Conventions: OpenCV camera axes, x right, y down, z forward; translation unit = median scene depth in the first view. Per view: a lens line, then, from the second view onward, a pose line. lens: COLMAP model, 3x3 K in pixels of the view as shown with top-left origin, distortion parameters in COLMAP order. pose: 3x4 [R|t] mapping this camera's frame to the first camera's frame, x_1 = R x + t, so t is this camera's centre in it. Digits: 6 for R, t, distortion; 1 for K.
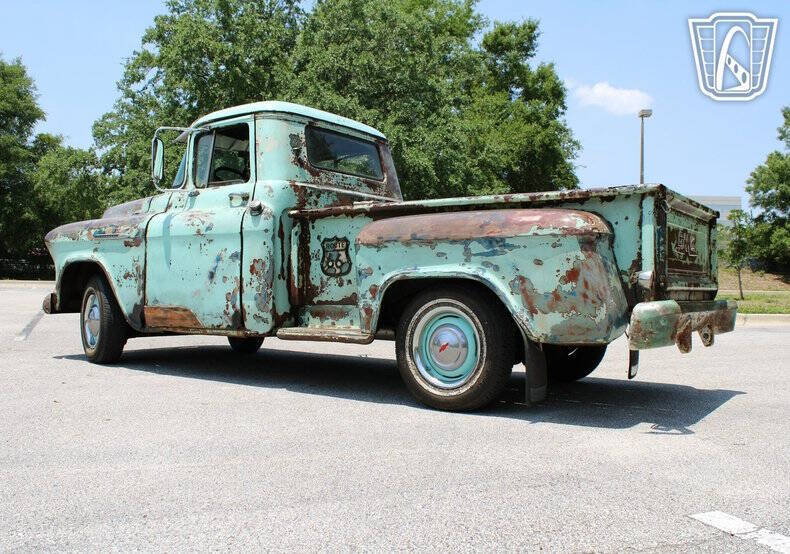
lens RADIAL K [[763.7, 0, 393.0], [0, 763.7, 274.0], [0, 0, 1]] dist [-0.131951, 0.128597]
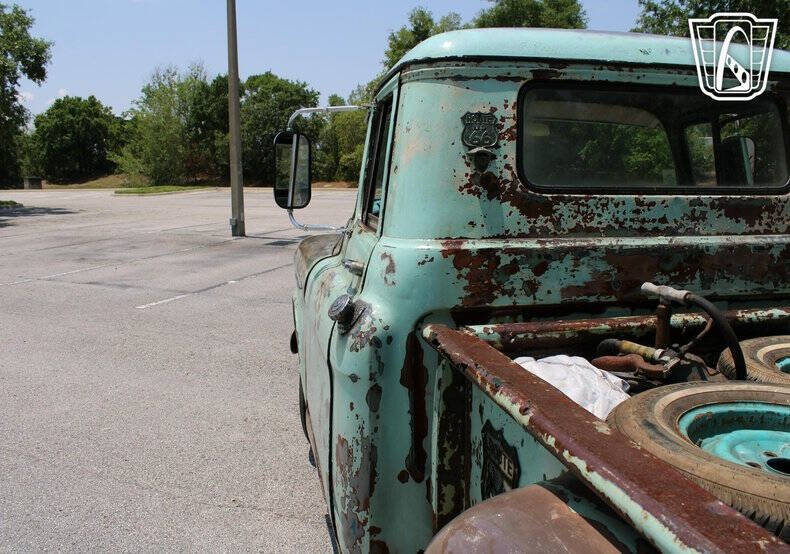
lens RADIAL K [[660.9, 0, 390.0], [0, 660.9, 267.3], [0, 0, 1]] dist [-0.165569, 0.143125]
pose [[0.717477, 0.089615, -0.690794, 0.082794], [0.015616, 0.989372, 0.144567, -0.162378], [0.696408, -0.114511, 0.708452, 0.756139]]
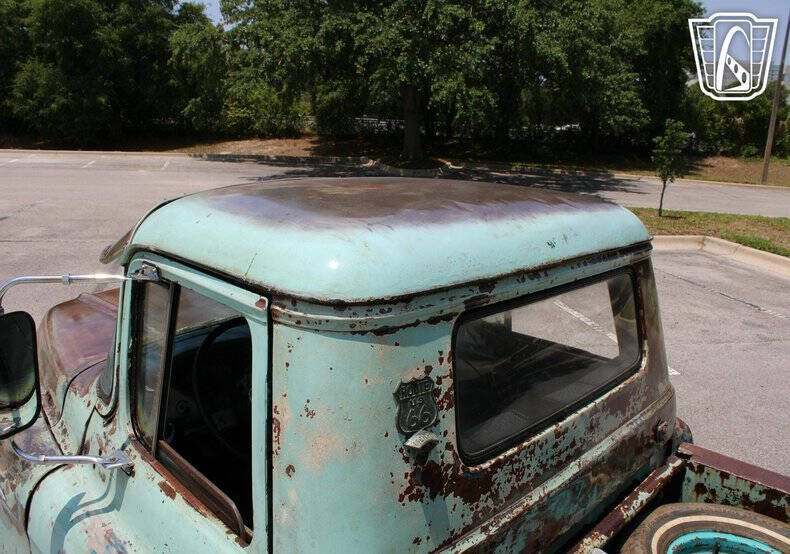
lens RADIAL K [[660.9, 0, 390.0], [0, 660.9, 267.3], [0, 0, 1]] dist [-0.165569, 0.143125]
pose [[0.986094, 0.065401, -0.152778, -0.110936], [-0.030929, 0.975469, 0.217953, -0.288085], [0.163285, -0.210197, 0.963927, 0.823555]]
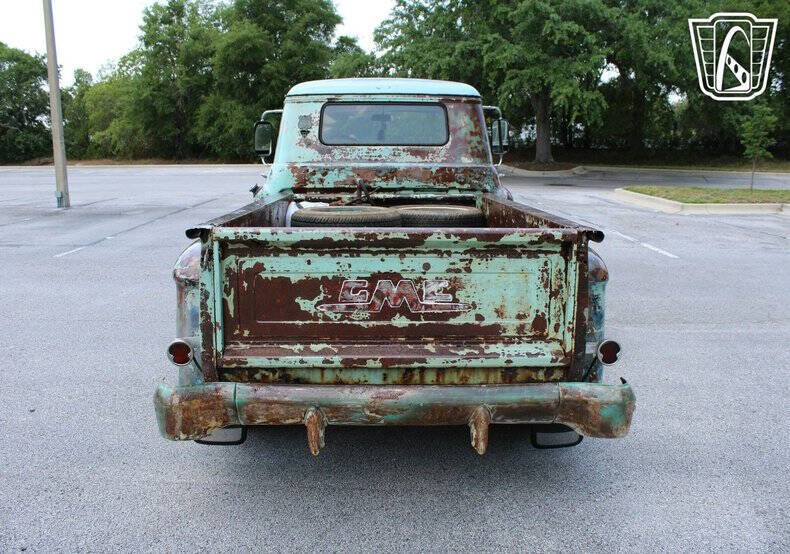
lens RADIAL K [[660.9, 0, 390.0], [0, 660.9, 267.3], [0, 0, 1]] dist [-0.165569, 0.143125]
pose [[0.584686, 0.136641, -0.799670, 0.726323], [0.011215, 0.984258, 0.176382, -0.142473], [0.811182, -0.112096, 0.573950, 0.582418]]
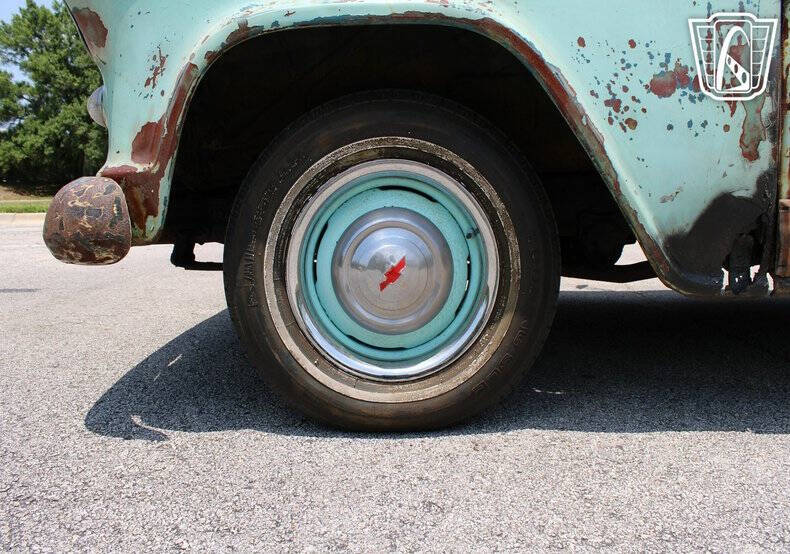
lens RADIAL K [[660.9, 0, 390.0], [0, 660.9, 267.3], [0, 0, 1]] dist [-0.165569, 0.143125]
pose [[0.838383, -0.086381, 0.538194, -0.621648], [0.018478, 0.991300, 0.130320, 0.038350], [-0.544768, -0.099313, 0.832685, 0.982133]]
